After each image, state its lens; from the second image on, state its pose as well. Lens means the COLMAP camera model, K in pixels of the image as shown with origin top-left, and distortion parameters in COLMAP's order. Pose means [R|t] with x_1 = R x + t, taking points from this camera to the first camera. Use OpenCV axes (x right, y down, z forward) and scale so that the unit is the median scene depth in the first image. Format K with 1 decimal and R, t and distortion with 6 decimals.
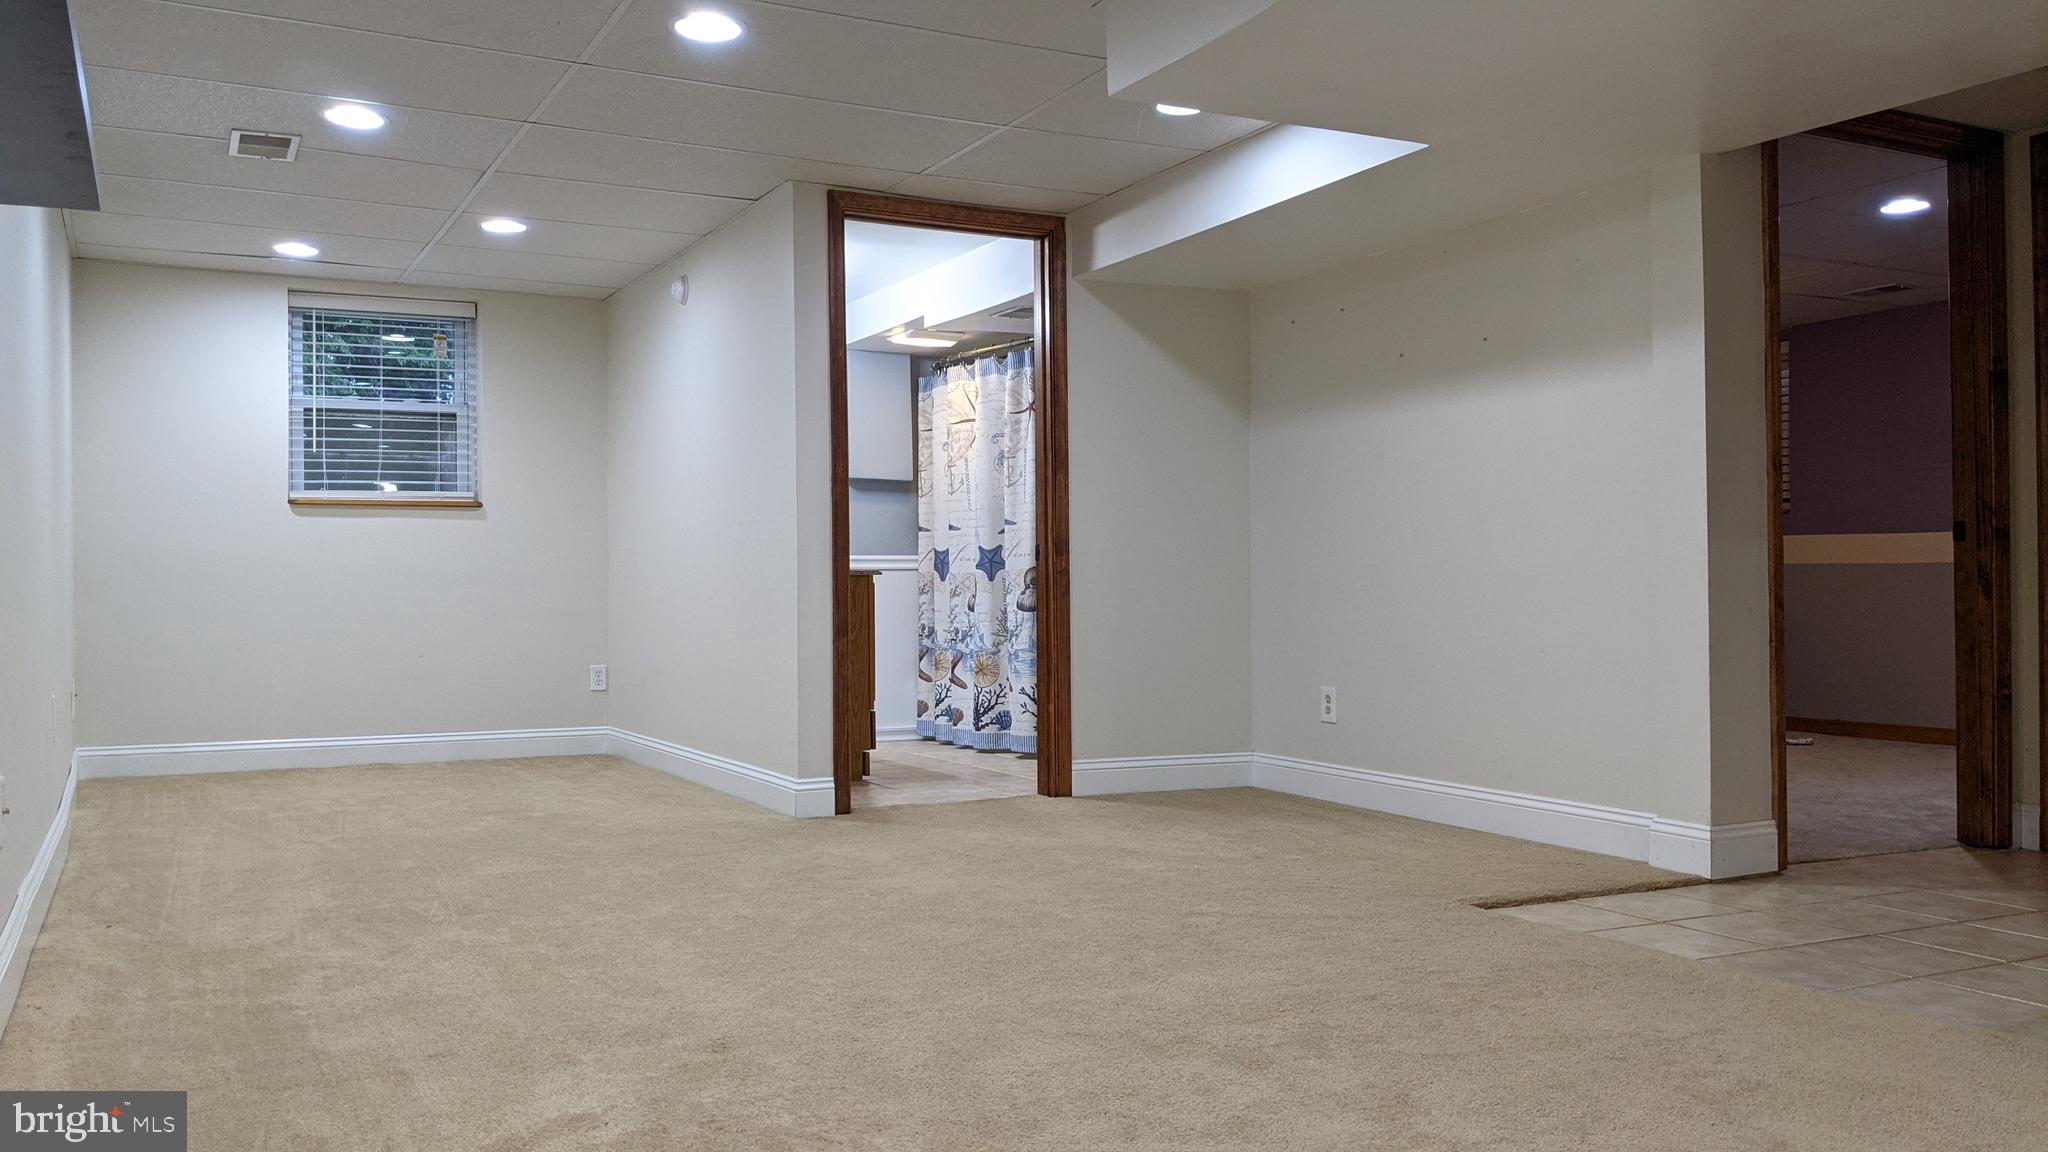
lens RADIAL K [[1615.1, 0, 1024.0], [0, 1615.1, 576.0], [0, 0, 1]] dist [0.074602, -0.156253]
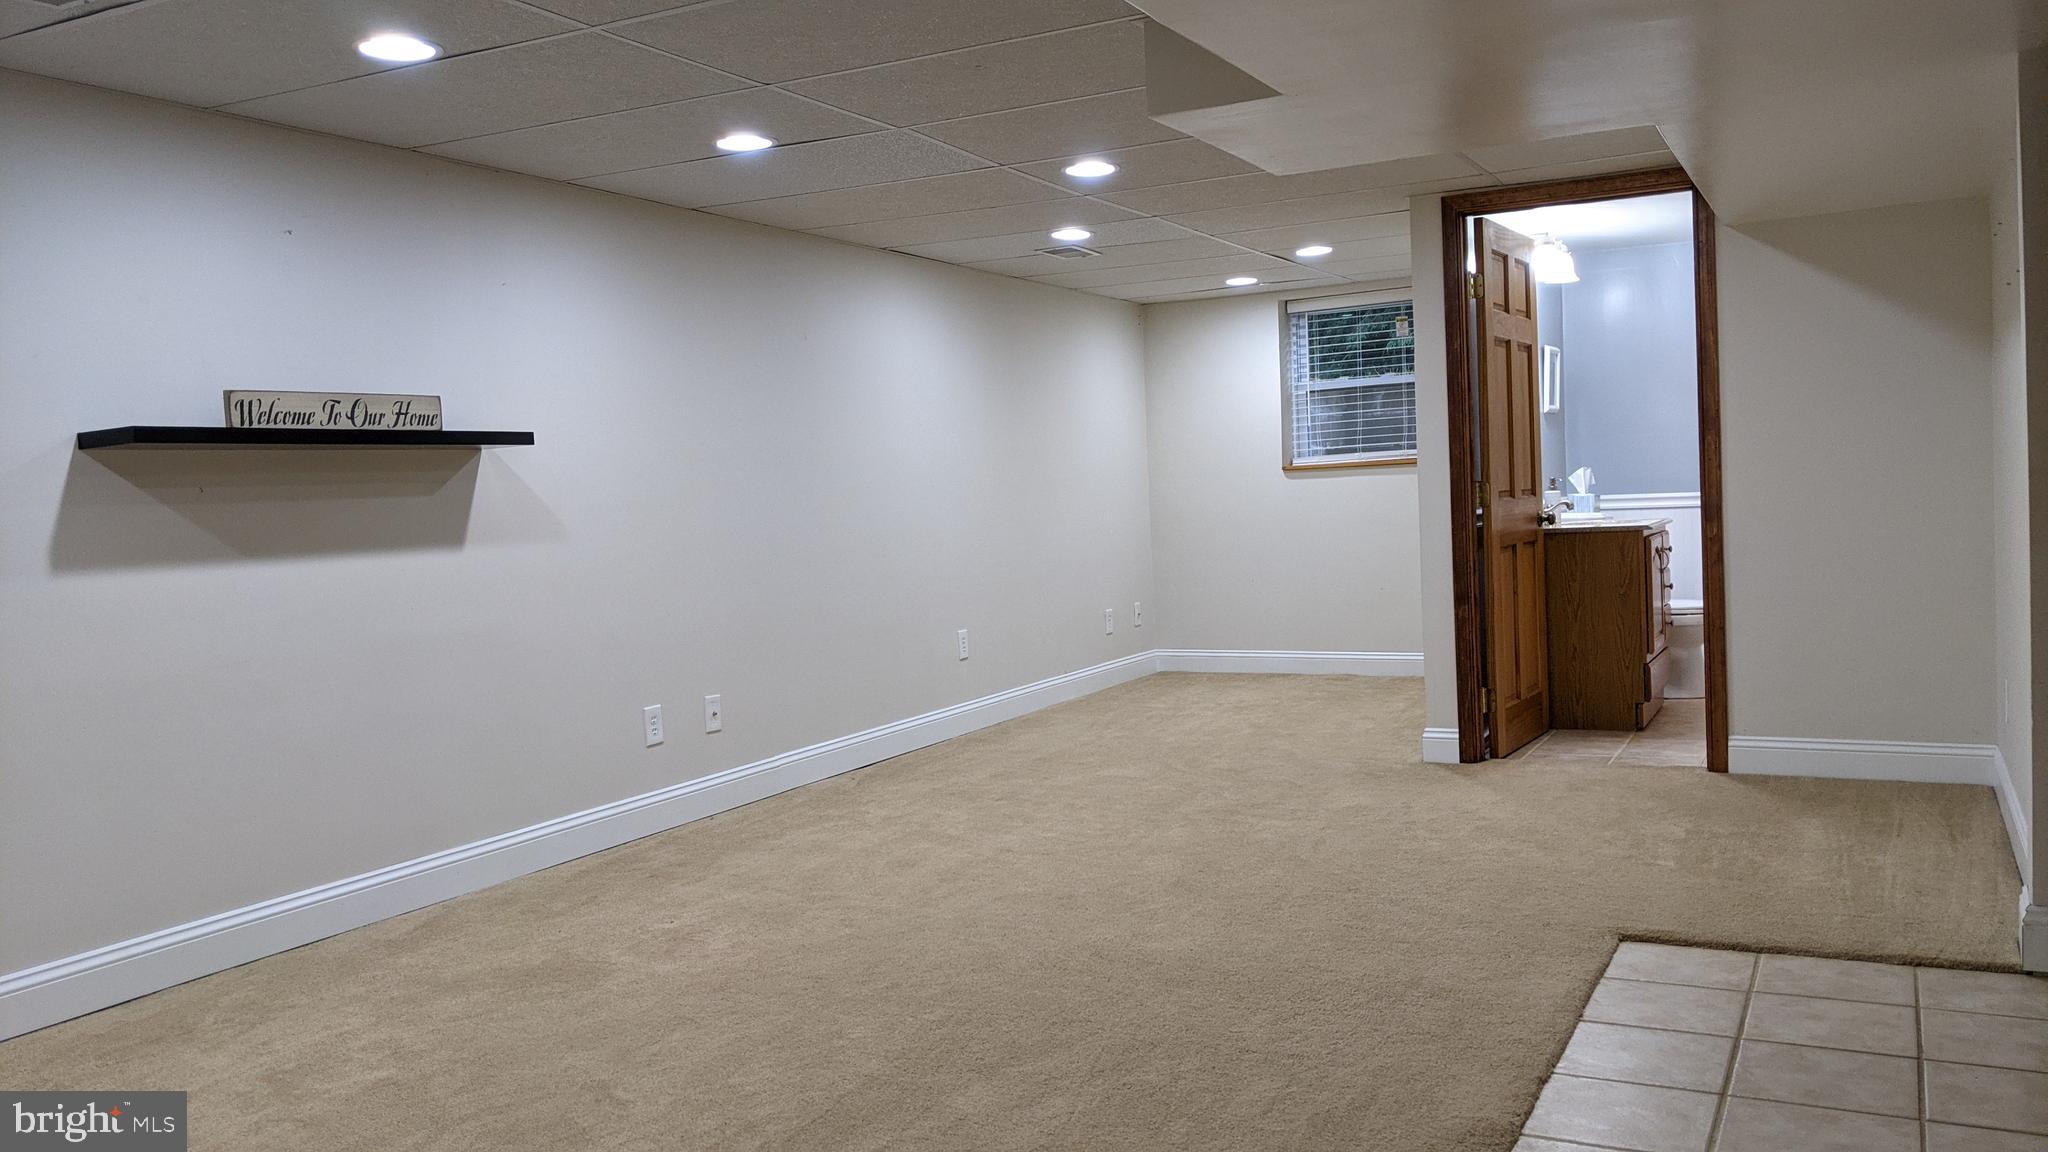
lens RADIAL K [[1615.1, 0, 1024.0], [0, 1615.1, 576.0], [0, 0, 1]] dist [0.074602, -0.156253]
pose [[0.558083, 0.027775, -0.829320, 0.449316], [0.046020, 0.996865, 0.064355, -0.046653], [0.828508, -0.074081, 0.555055, 0.096966]]
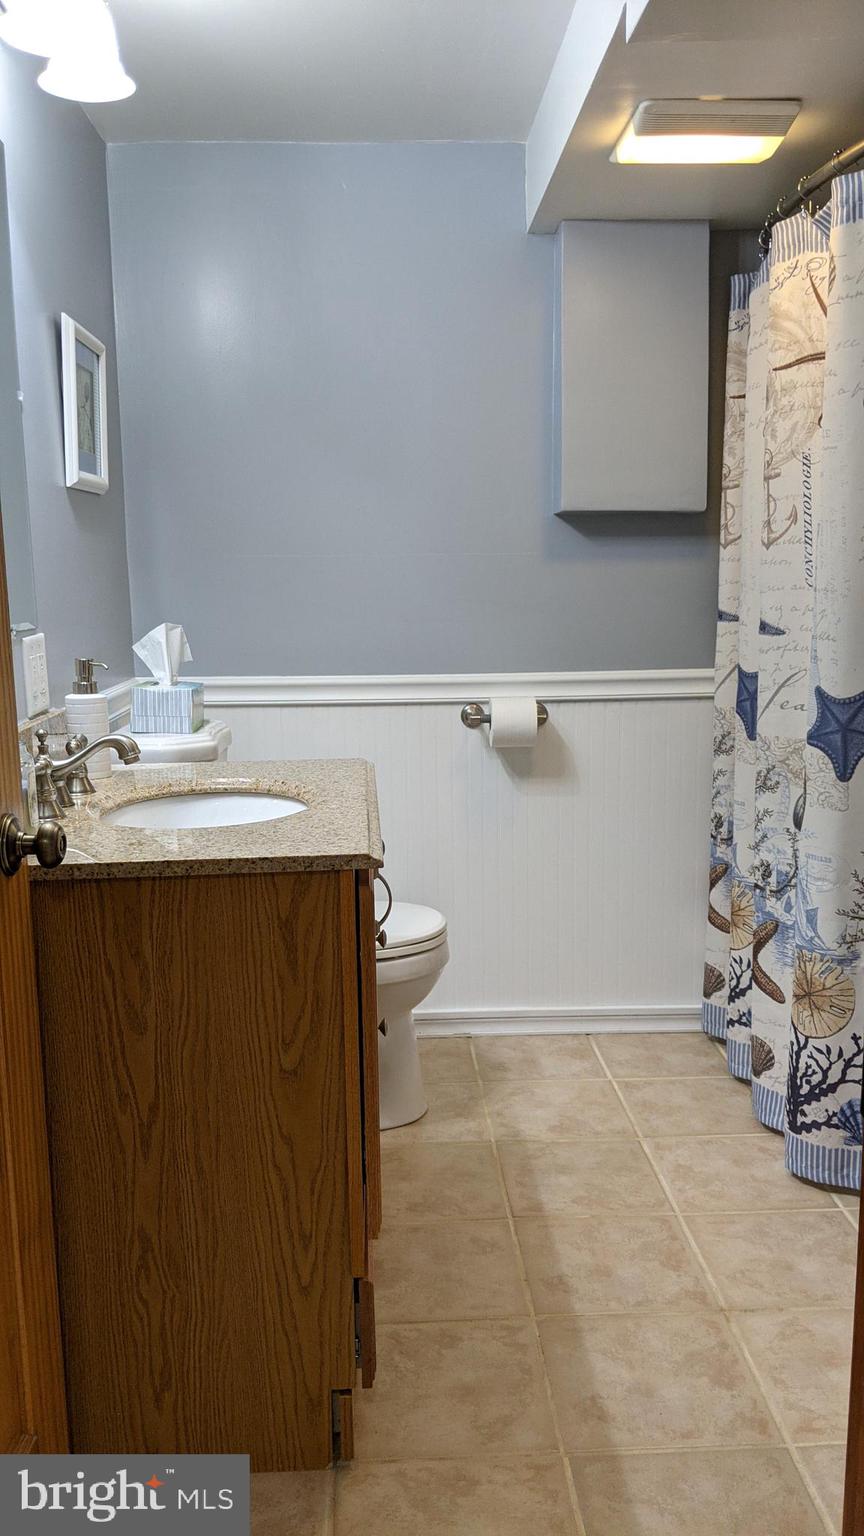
lens RADIAL K [[1211.3, 0, 432.0], [0, 1211.3, 768.0], [0, 0, 1]] dist [0.074602, -0.156253]
pose [[0.903554, 0.062585, -0.423878, 0.013918], [0.012702, 0.984928, 0.172500, -0.050124], [0.428285, -0.161247, 0.889141, 0.678510]]
